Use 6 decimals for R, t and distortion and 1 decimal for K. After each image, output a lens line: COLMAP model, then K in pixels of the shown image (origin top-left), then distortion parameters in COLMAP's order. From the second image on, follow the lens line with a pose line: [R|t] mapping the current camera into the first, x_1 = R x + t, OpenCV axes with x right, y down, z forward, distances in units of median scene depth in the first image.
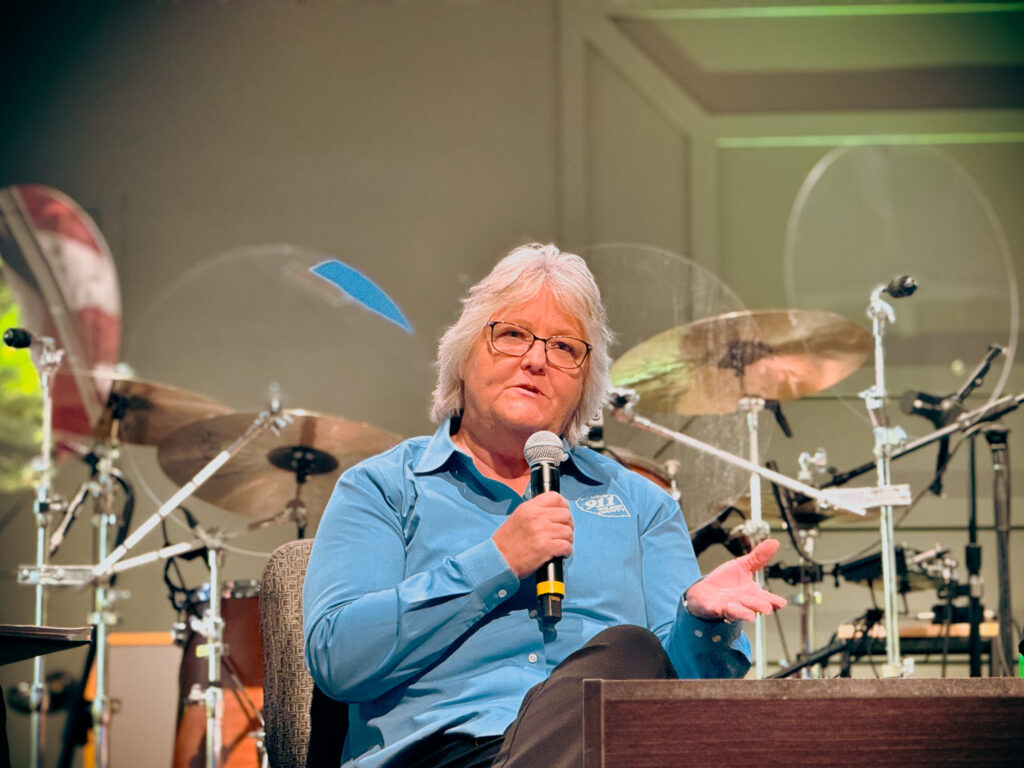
lens RADIAL K [[3596.4, 0, 513.3], [0, 3596.4, 384.5], [0, 0, 1]] dist [-0.031802, 0.000000]
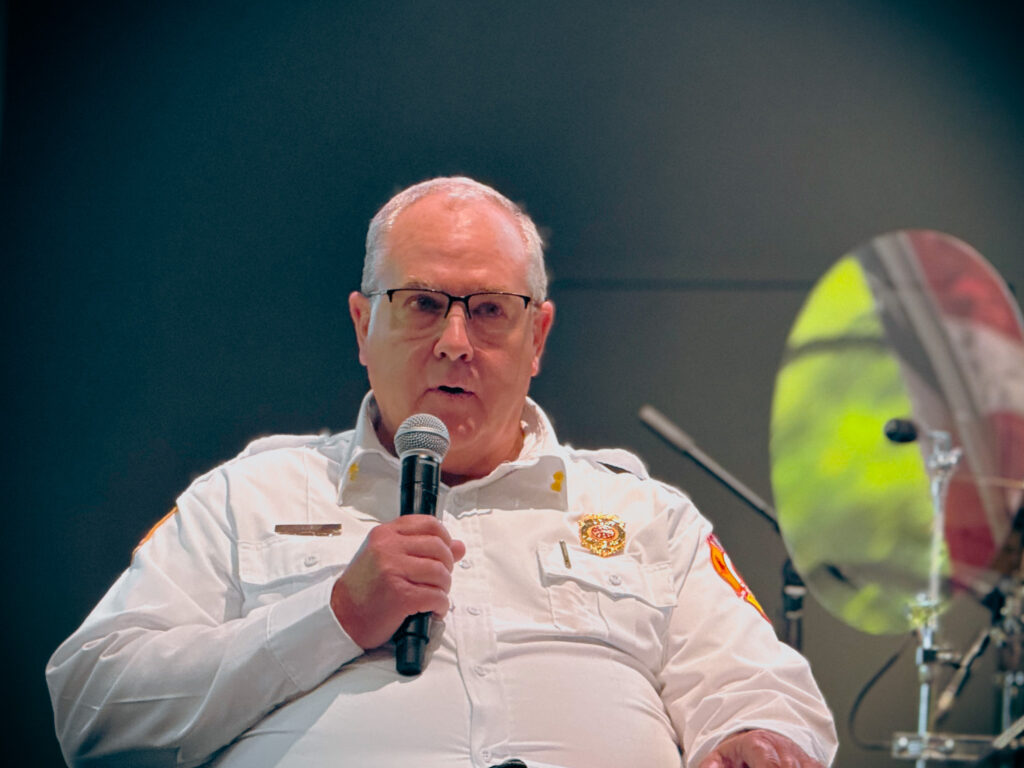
lens RADIAL K [[3596.4, 0, 513.5], [0, 3596.4, 383.9], [0, 0, 1]] dist [-0.031802, 0.000000]
pose [[0.967959, 0.023945, -0.249962, -0.027334], [-0.031233, 0.999194, -0.025229, -0.001221], [0.249156, 0.032228, 0.967927, 0.240845]]
